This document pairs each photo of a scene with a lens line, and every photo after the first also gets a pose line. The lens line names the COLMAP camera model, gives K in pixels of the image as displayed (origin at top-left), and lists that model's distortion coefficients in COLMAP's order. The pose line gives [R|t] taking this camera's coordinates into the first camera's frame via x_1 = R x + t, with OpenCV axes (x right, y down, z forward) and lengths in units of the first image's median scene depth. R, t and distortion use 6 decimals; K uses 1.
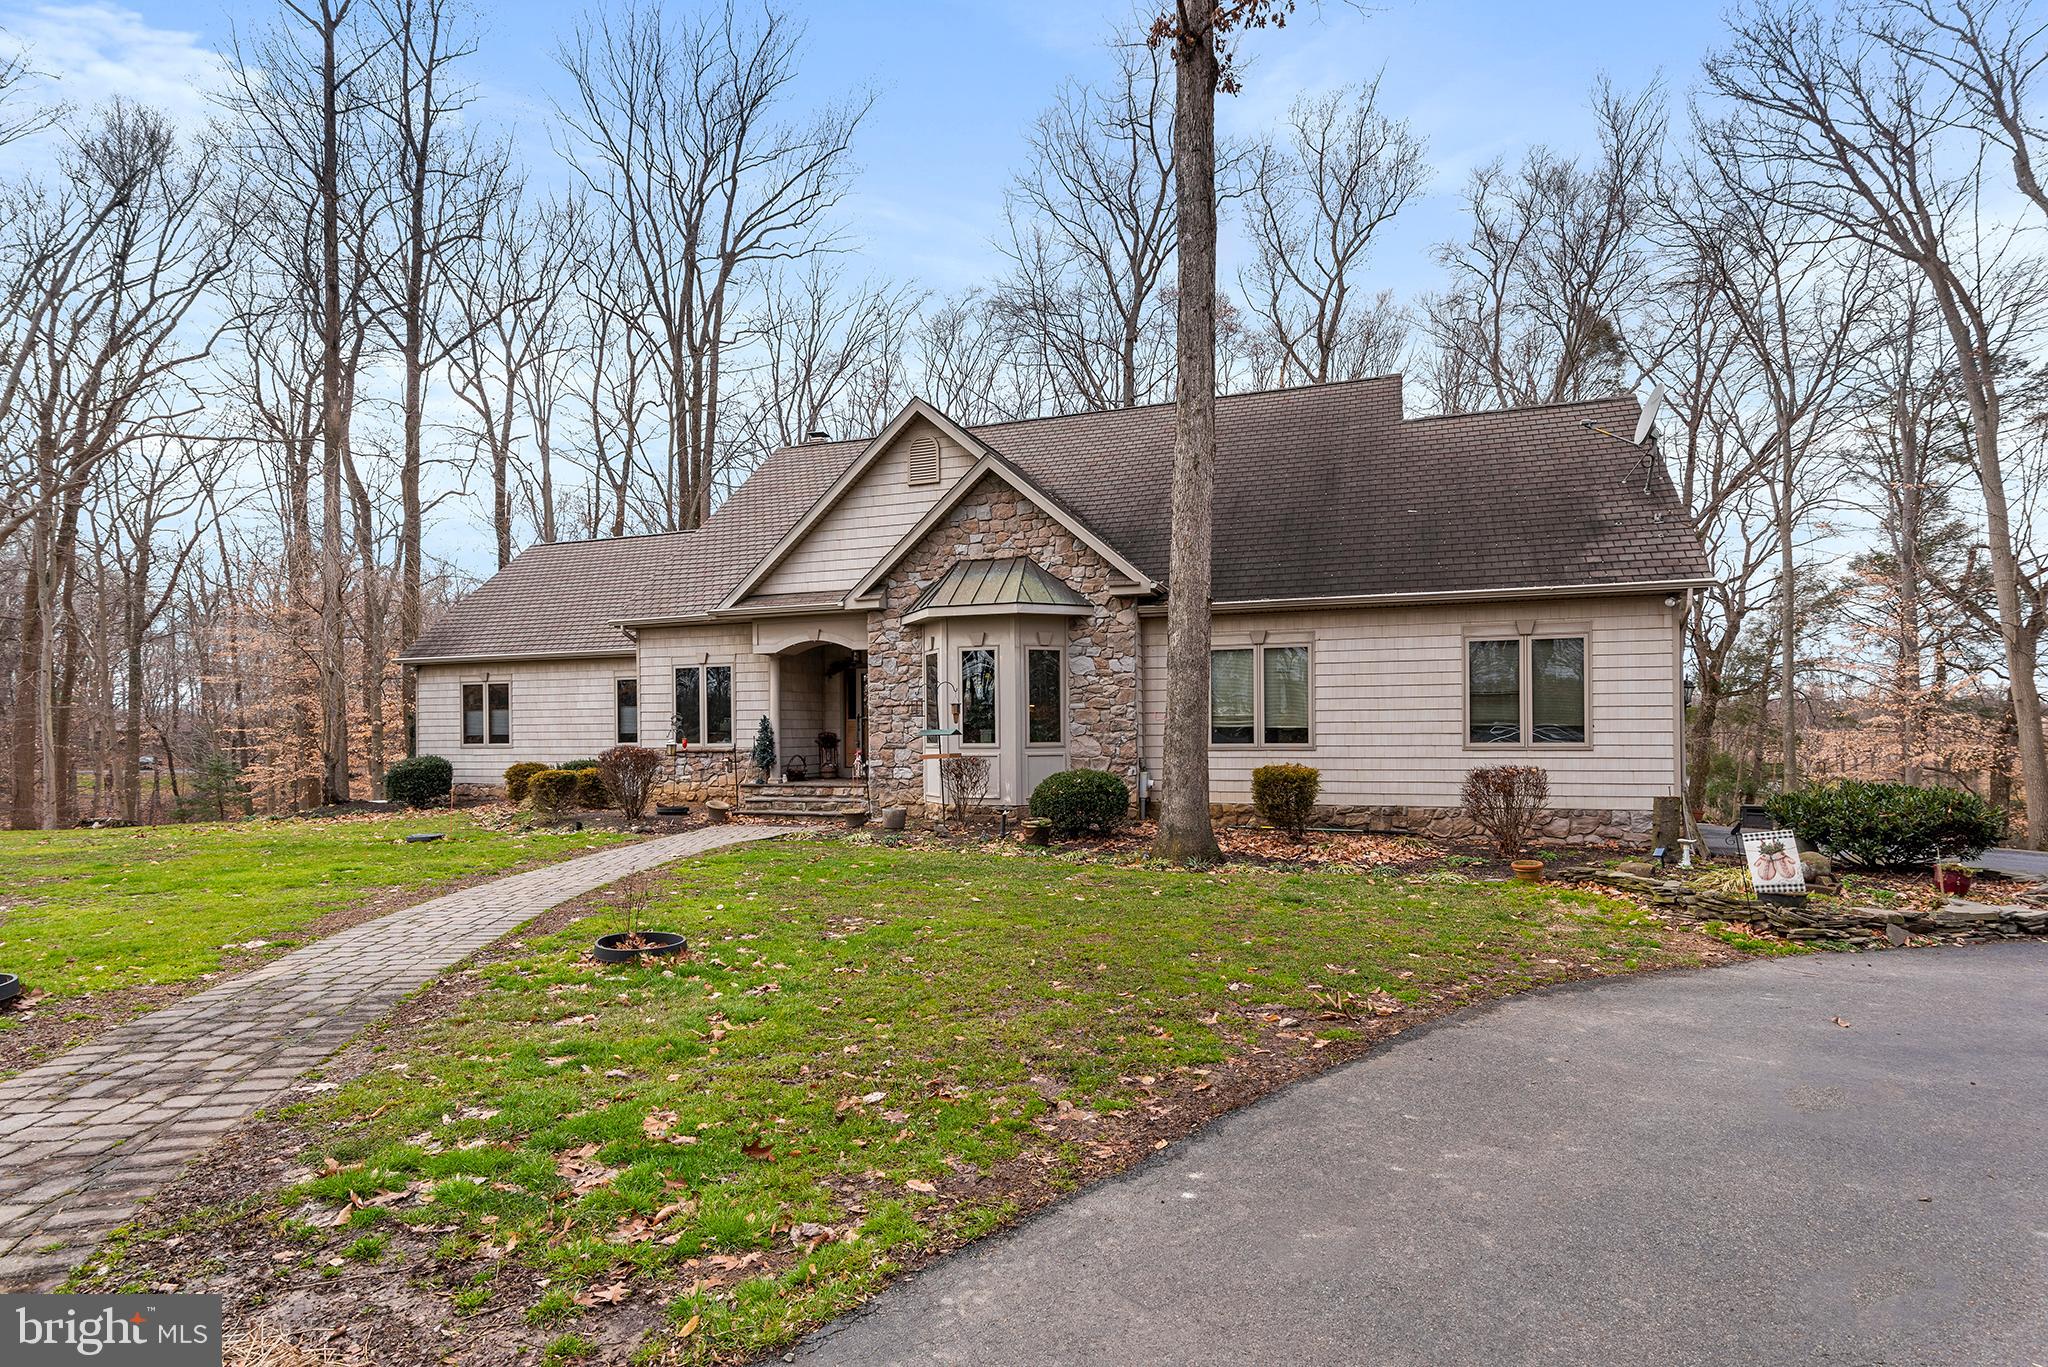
lens RADIAL K [[1055.4, 0, 939.4], [0, 1055.4, 733.5], [0, 0, 1]] dist [0.001983, 0.000767]
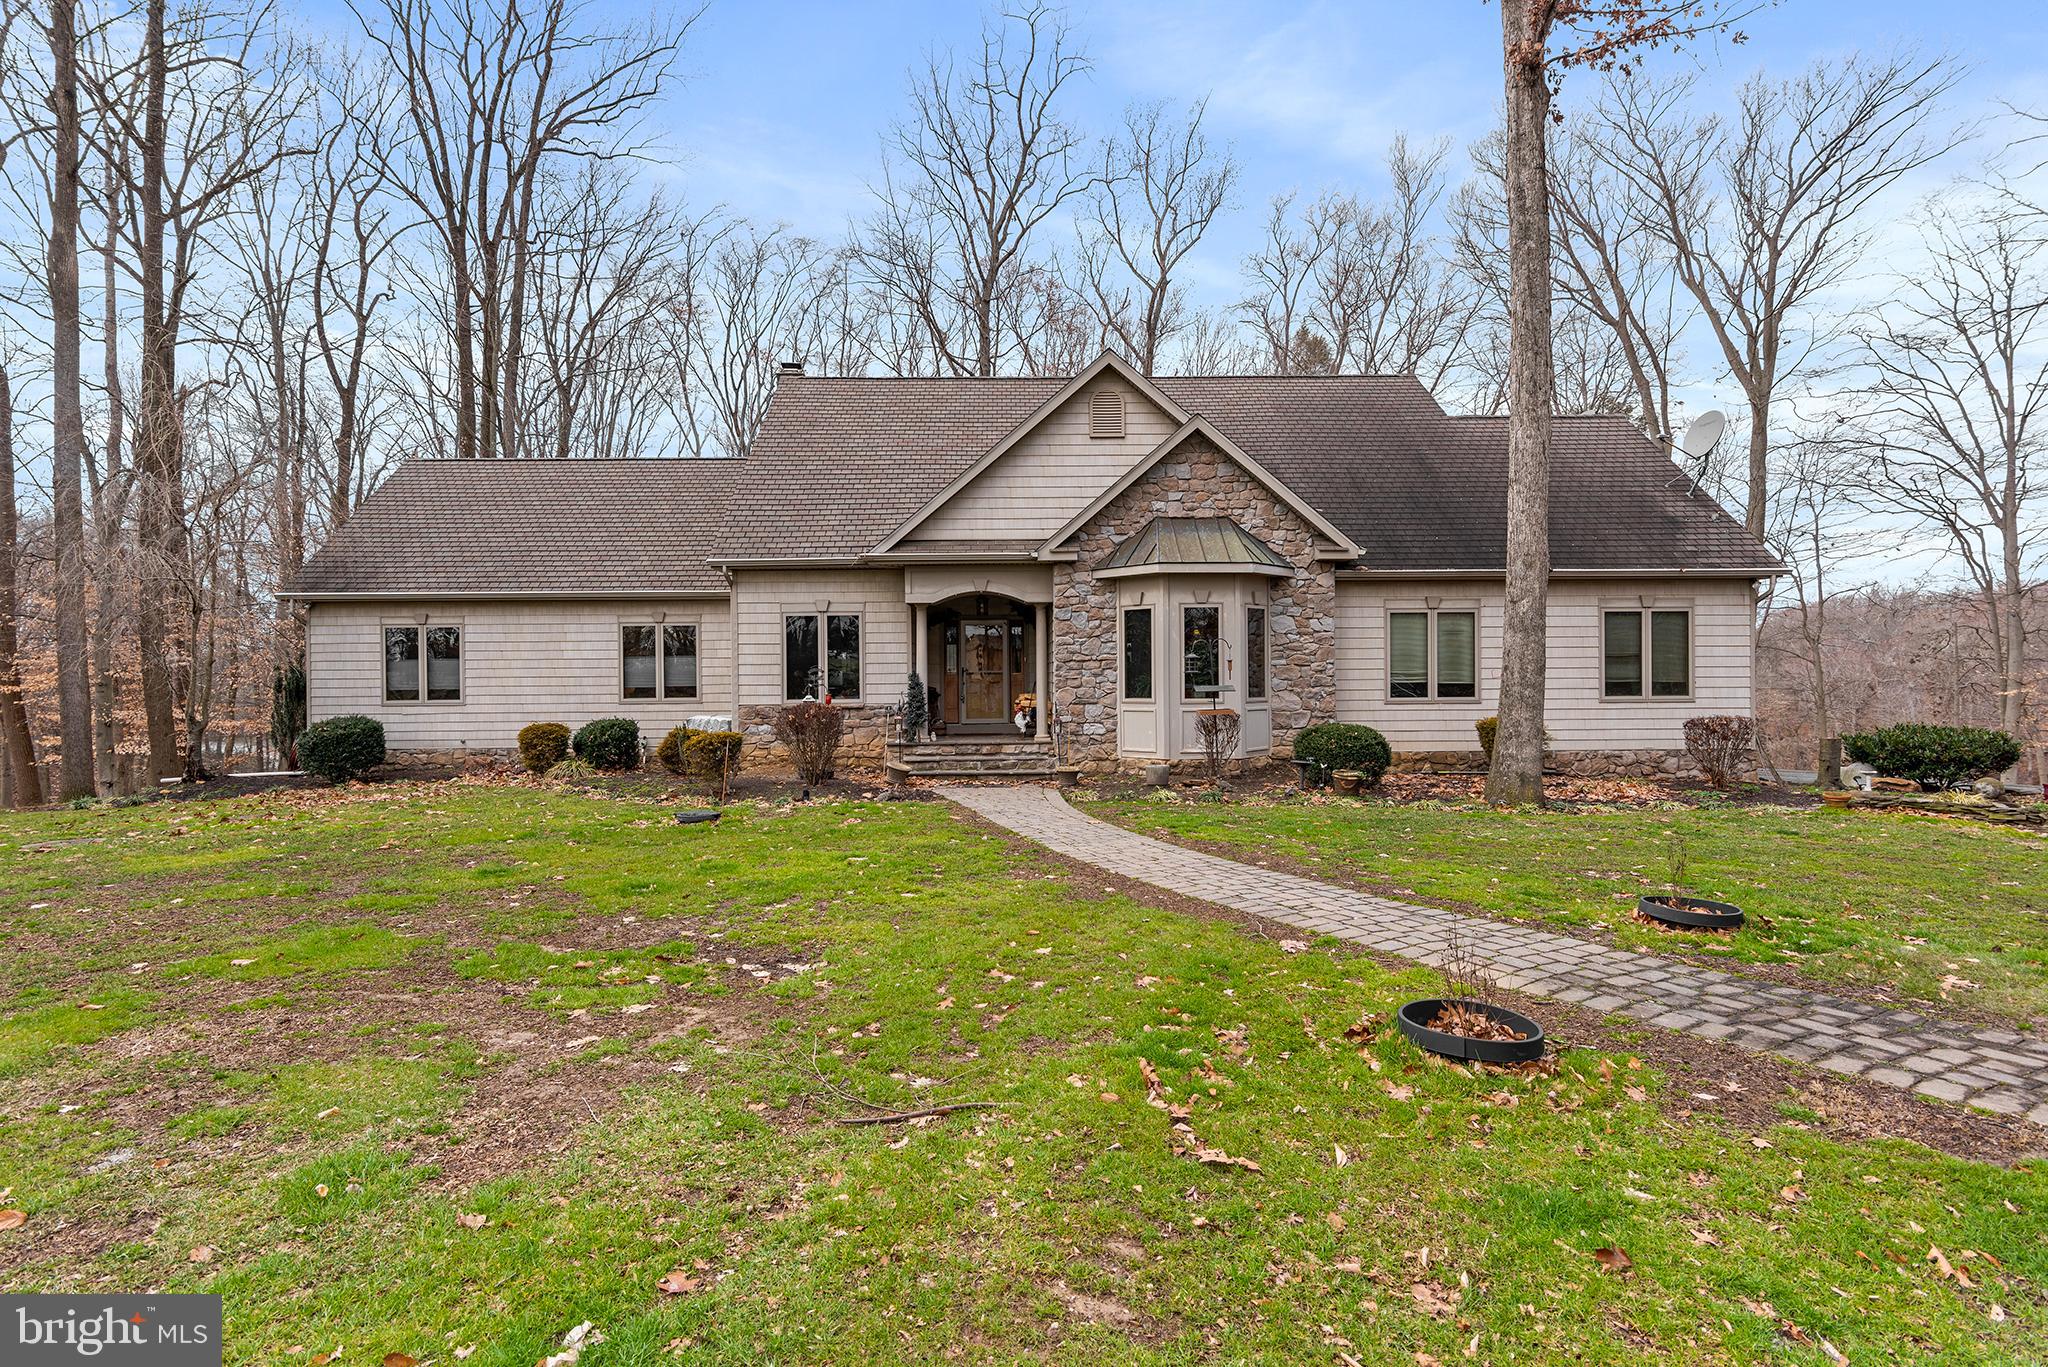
lens RADIAL K [[1055.4, 0, 957.3], [0, 1055.4, 688.7], [0, 0, 1]] dist [0.001983, 0.000767]
pose [[0.929970, -0.002793, 0.367626, -0.519671], [0.000762, 0.999984, 0.005670, -0.005839], [-0.367636, -0.004993, 0.929956, 0.130162]]
